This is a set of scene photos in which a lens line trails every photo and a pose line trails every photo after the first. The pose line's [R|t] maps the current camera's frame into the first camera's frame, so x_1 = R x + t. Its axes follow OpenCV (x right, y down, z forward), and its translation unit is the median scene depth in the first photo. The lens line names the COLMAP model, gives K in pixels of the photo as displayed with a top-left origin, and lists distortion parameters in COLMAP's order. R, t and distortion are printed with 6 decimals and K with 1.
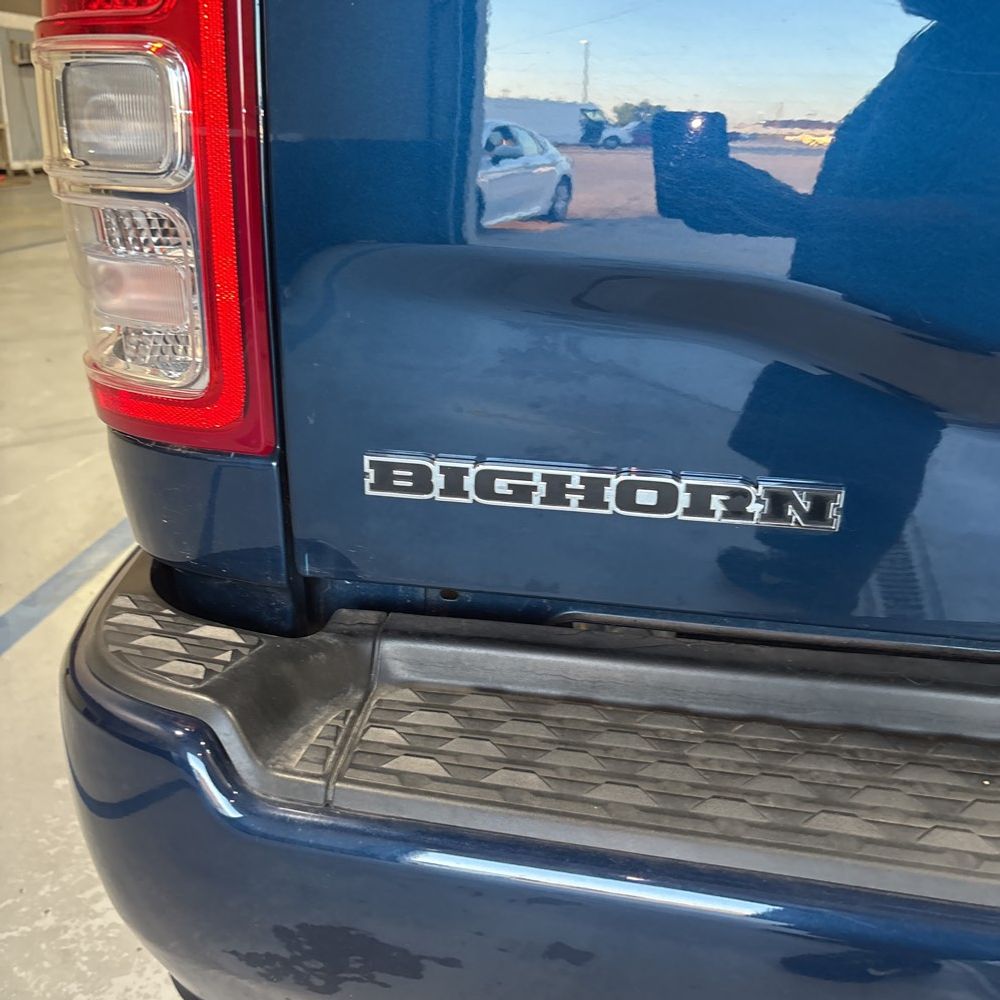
lens RADIAL K [[1026.5, 0, 499.1], [0, 1026.5, 492.9], [0, 0, 1]] dist [0.024361, 0.000000]
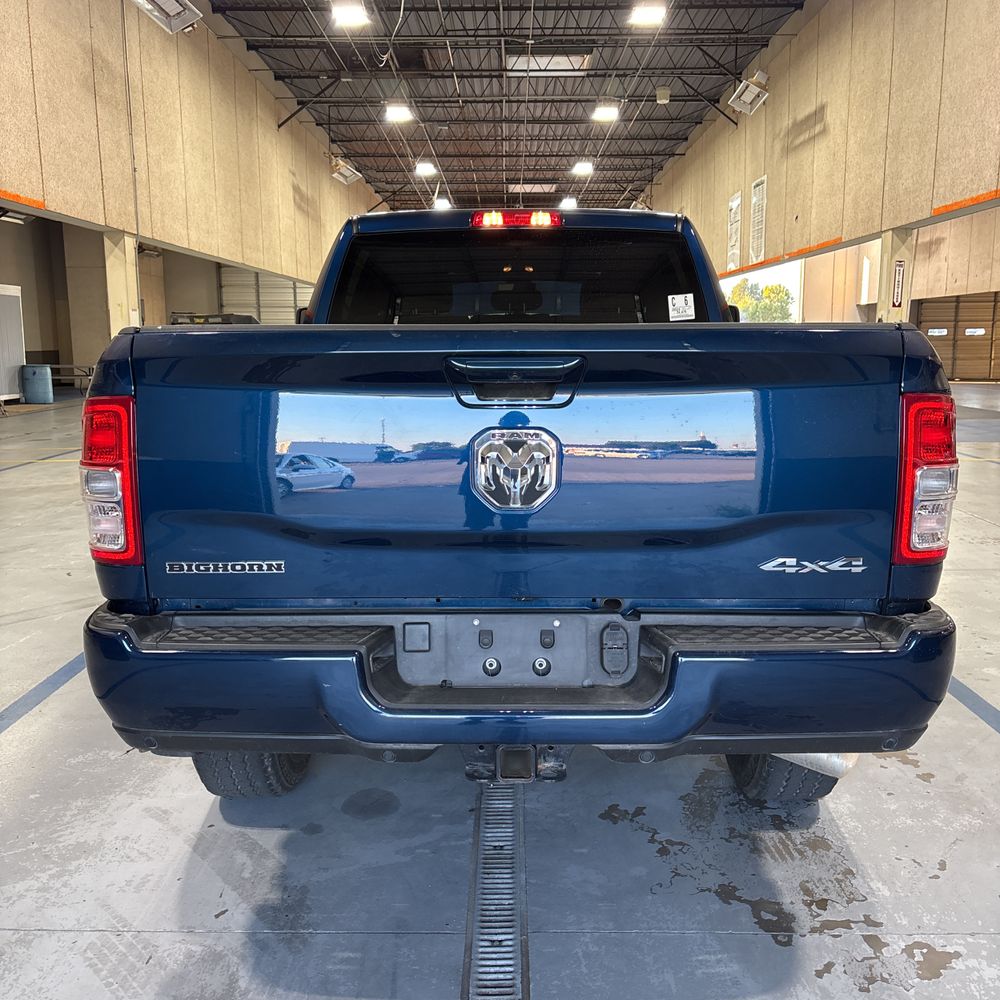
lens RADIAL K [[1026.5, 0, 502.5], [0, 1026.5, 502.4], [0, 0, 1]] dist [0.024361, 0.000000]
pose [[0.993618, -0.055527, 0.098186, 0.720613], [0.072202, 0.981845, -0.175406, 0.487061], [-0.086663, 0.181375, 0.979588, -2.810356]]
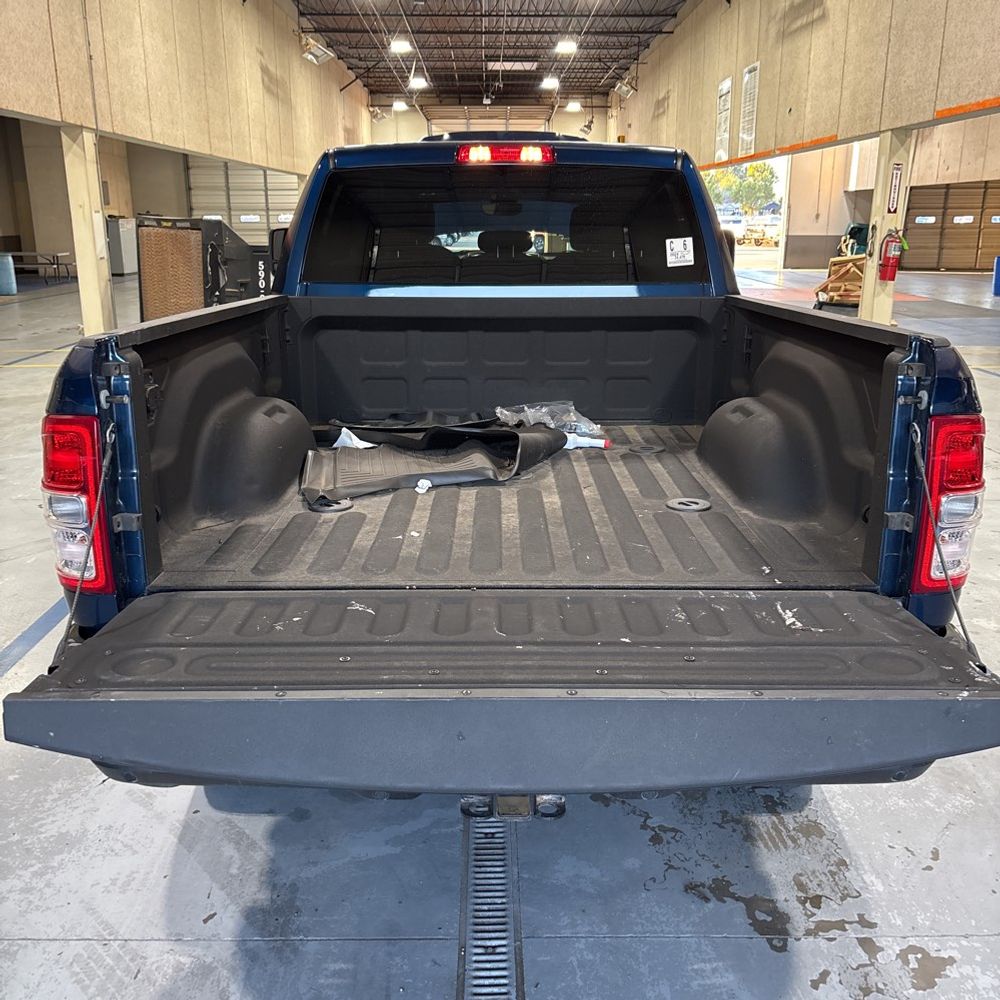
lens RADIAL K [[1026.5, 0, 500.6], [0, 1026.5, 502.5], [0, 0, 1]] dist [0.024361, 0.000000]
pose [[0.991596, -0.066198, 0.111150, 0.707876], [0.073550, 0.995274, -0.063396, -0.024869], [-0.106428, 0.071039, 0.991780, -2.623972]]
